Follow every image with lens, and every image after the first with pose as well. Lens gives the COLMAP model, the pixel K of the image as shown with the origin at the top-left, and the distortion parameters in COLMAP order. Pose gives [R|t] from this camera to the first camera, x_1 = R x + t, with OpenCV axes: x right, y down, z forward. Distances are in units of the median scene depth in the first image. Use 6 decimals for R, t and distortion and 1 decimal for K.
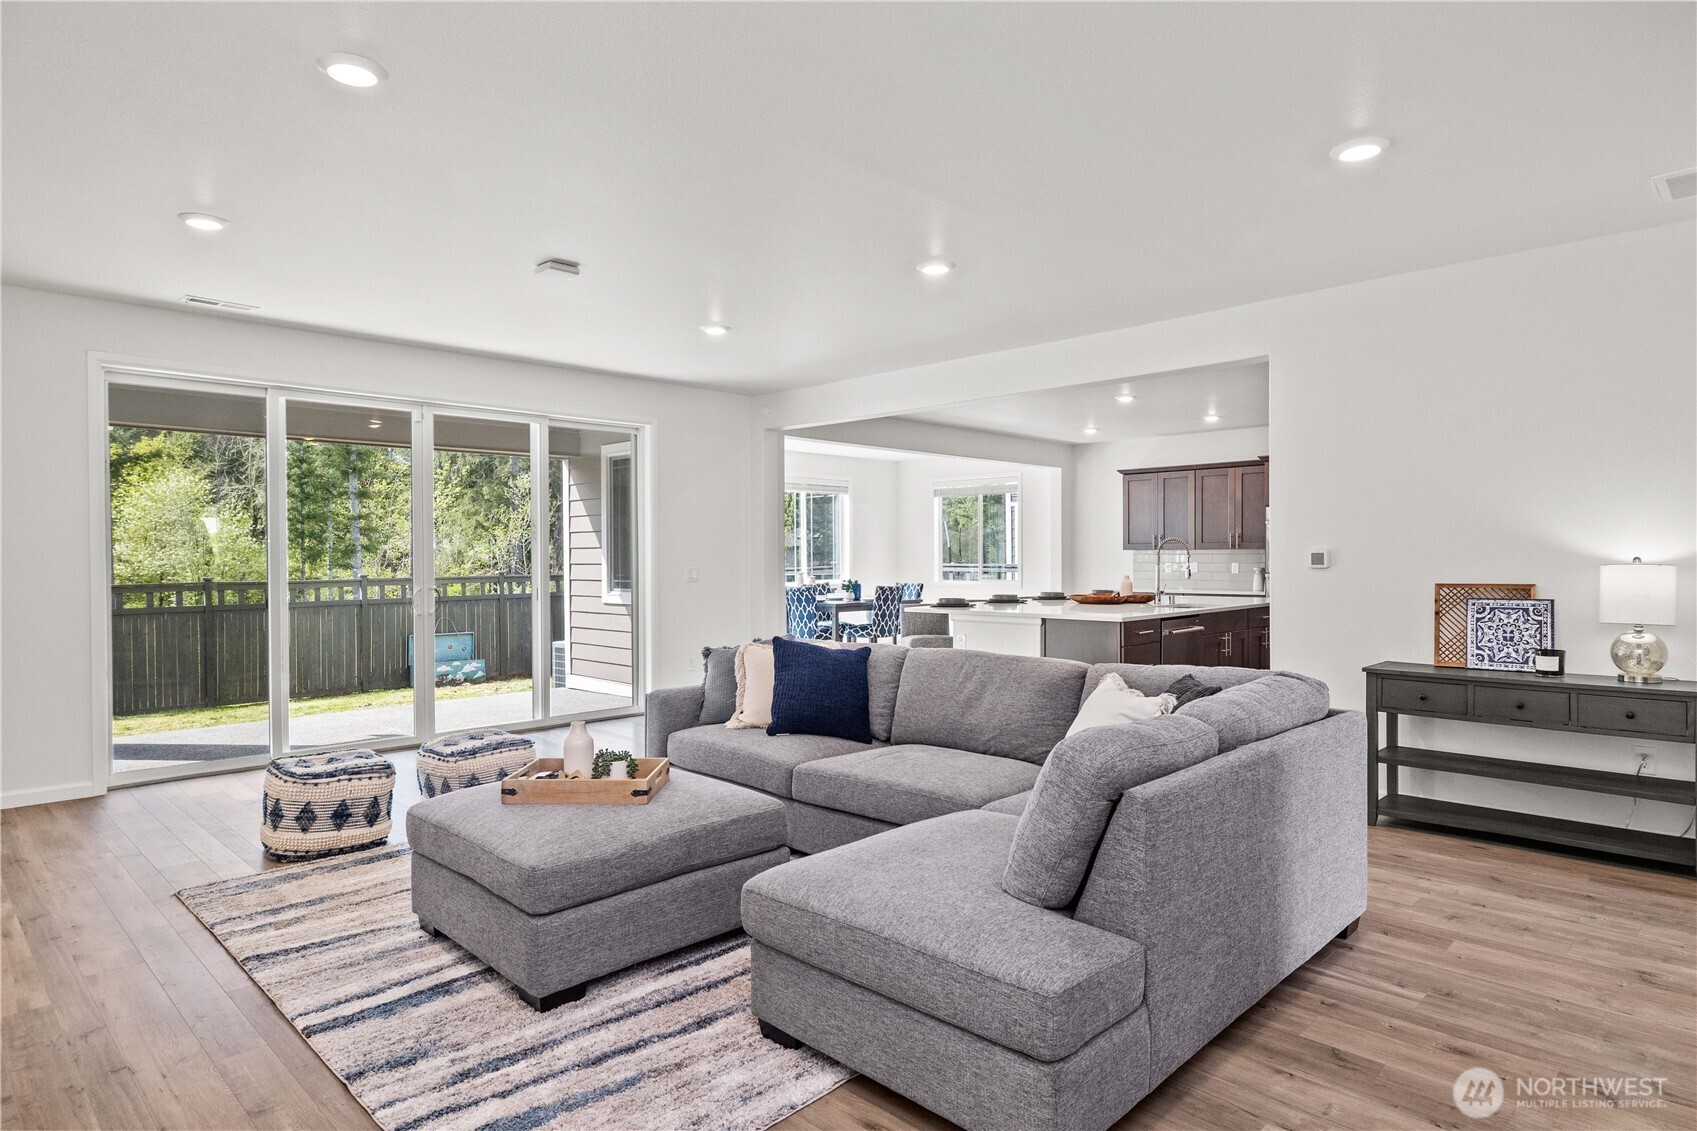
lens RADIAL K [[950.1, 0, 848.5], [0, 950.1, 565.5], [0, 0, 1]] dist [-0.005557, -0.001794]
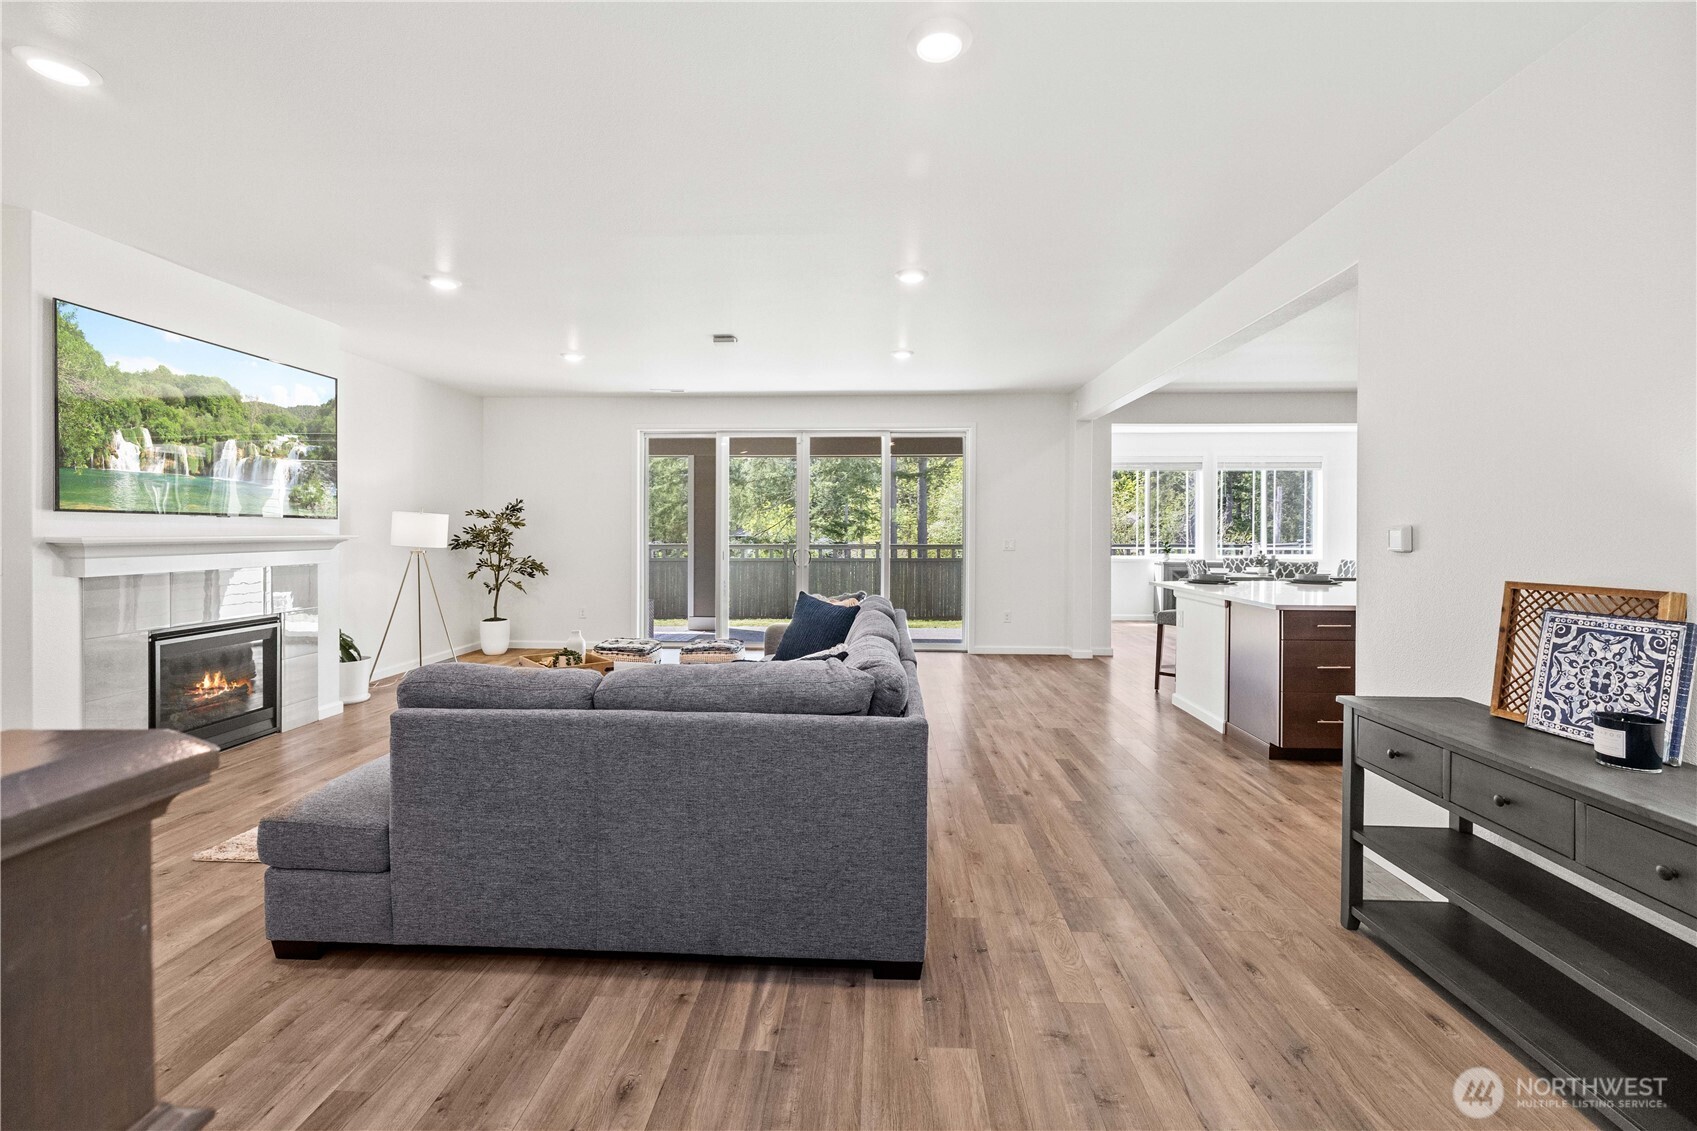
lens RADIAL K [[722.4, 0, 845.1], [0, 722.4, 536.9], [0, 0, 1]] dist [0.000603, 0.000234]
pose [[0.667348, 0.011004, -0.744665, 0.713727], [-0.012378, 0.999917, 0.003683, -0.006464], [0.744643, 0.006760, 0.667429, 0.388312]]
